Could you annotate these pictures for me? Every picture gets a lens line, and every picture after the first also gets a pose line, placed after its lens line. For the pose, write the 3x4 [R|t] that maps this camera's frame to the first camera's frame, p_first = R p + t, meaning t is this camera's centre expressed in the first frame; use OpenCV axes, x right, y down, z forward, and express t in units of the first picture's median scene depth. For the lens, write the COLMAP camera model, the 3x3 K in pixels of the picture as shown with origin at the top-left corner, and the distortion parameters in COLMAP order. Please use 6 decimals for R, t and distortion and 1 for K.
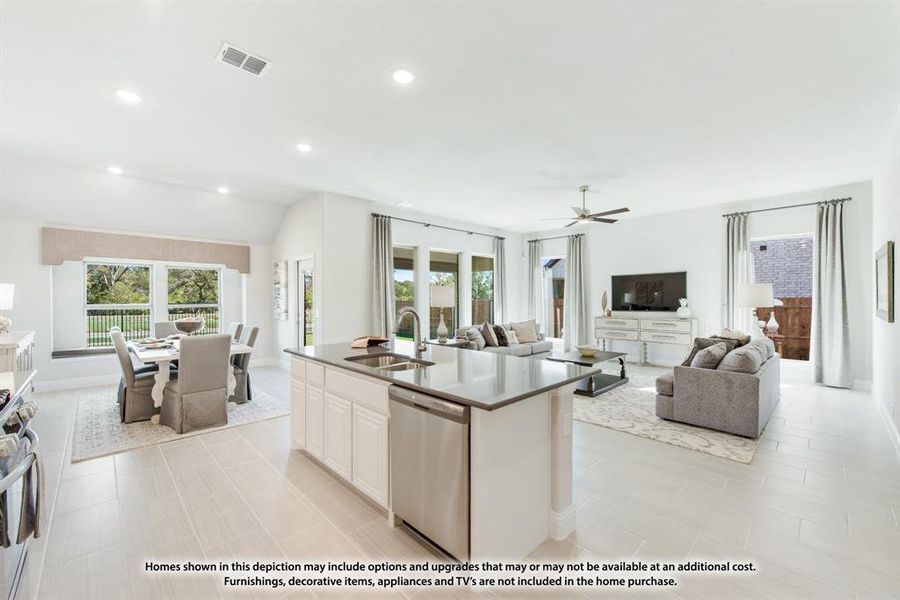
lens RADIAL K [[364.1, 0, 448.2], [0, 364.1, 301.0], [0, 0, 1]] dist [0.018269, -0.001990]
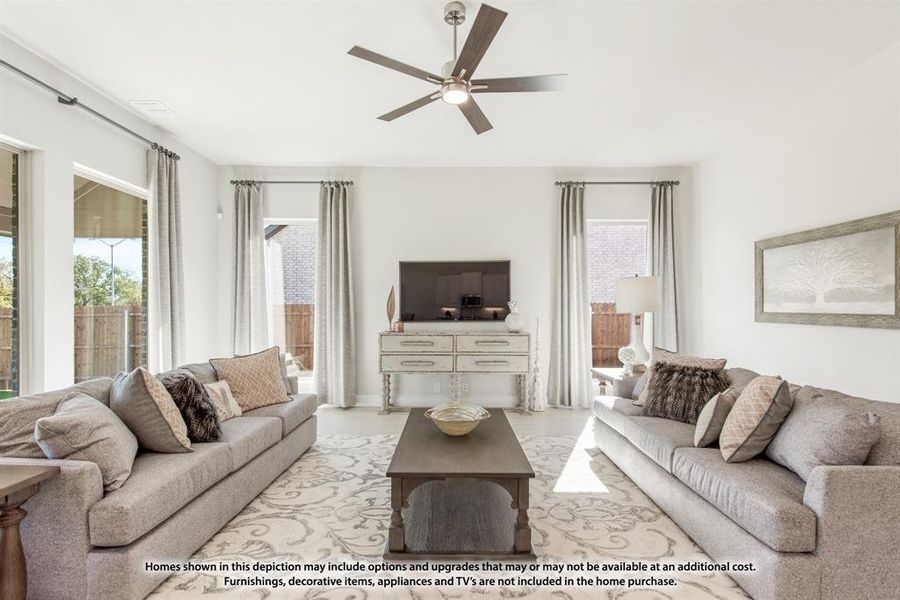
lens RADIAL K [[417.5, 0, 449.1], [0, 417.5, 308.7], [0, 0, 1]] dist [0.012569, -0.001482]
pose [[0.703923, 0.003414, 0.710268, 0.043360], [0.002987, 0.999965, -0.007766, 0.014166], [-0.710270, 0.007588, 0.703888, 0.639618]]
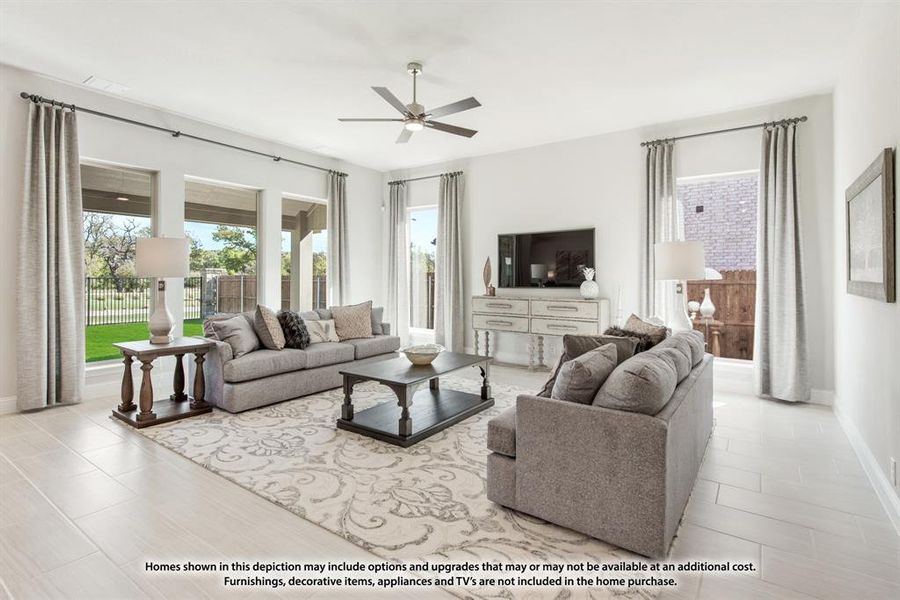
lens RADIAL K [[444.7, 0, 444.3], [0, 444.7, 274.4], [0, 0, 1]] dist [0.016712, -0.002791]
pose [[0.984274, 0.008051, 0.176466, 0.277485], [-0.006080, 0.999913, -0.011710, 0.017315], [-0.176544, 0.010453, 0.984237, 0.294211]]
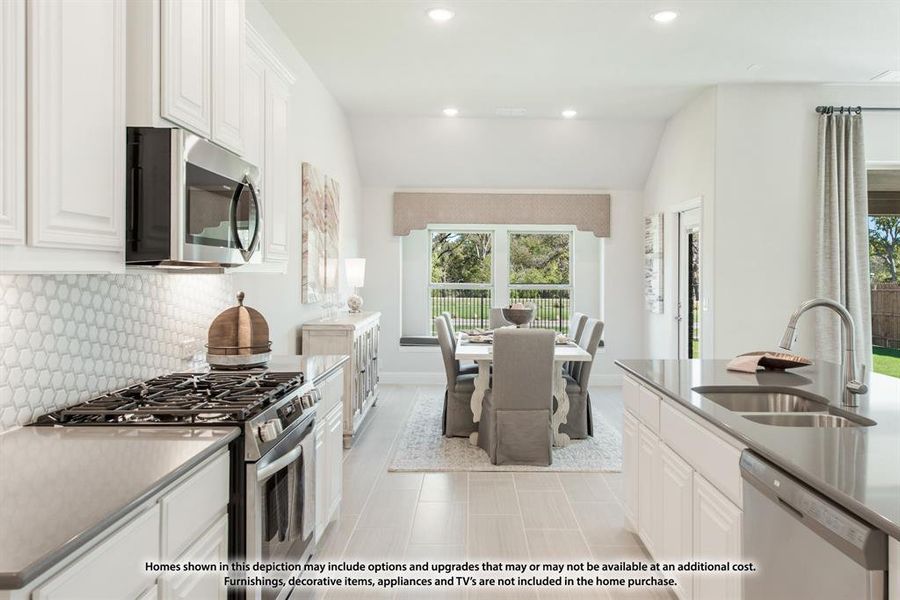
lens RADIAL K [[645.4, 0, 471.5], [0, 645.4, 277.8], [0, 0, 1]] dist [0.005532, 0.000533]
pose [[0.725544, 0.007518, -0.688135, 0.062319], [-0.011923, 0.999928, -0.001647, 0.000035], [0.688073, 0.009400, 0.725581, 0.034318]]
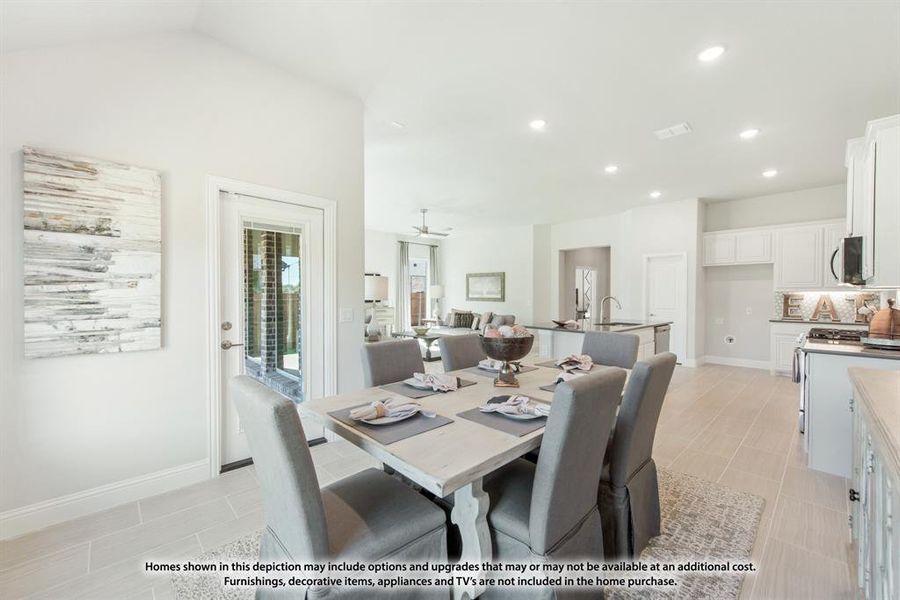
lens RADIAL K [[364.1, 0, 460.9], [0, 364.1, 294.8], [0, 0, 1]] dist [0.018269, -0.001990]
pose [[-0.027008, -0.000188, 0.999635, -0.904828], [0.007896, 0.999969, 0.000401, 0.002107], [-0.999604, 0.007904, -0.027006, 0.841819]]
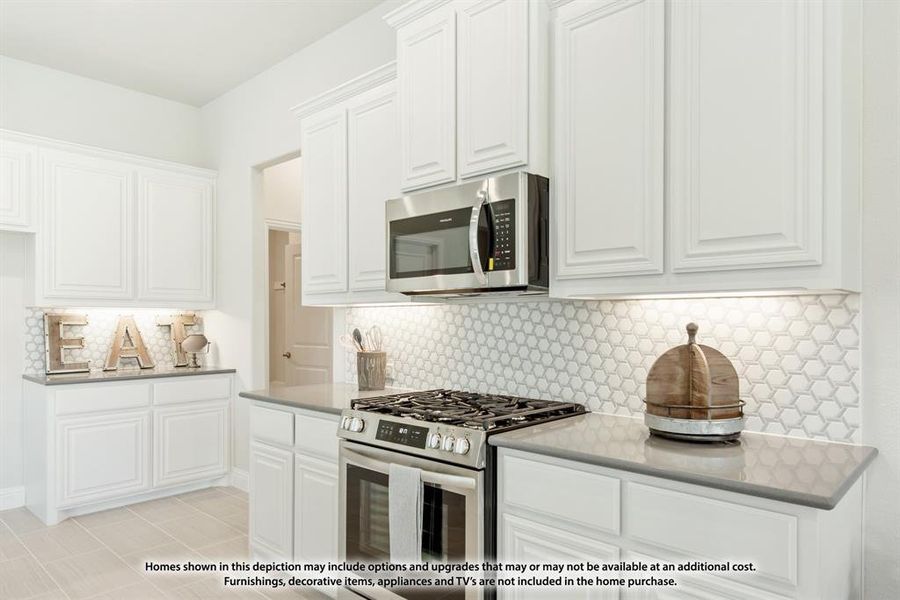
lens RADIAL K [[569.9, 0, 461.2], [0, 569.9, 317.1], [0, 0, 1]] dist [0.028044, -0.012122]
pose [[-0.997154, -0.000644, -0.075387, -0.295955], [-0.000968, 0.999990, 0.004253, 0.009184], [0.075384, 0.004314, -0.997145, 0.595707]]
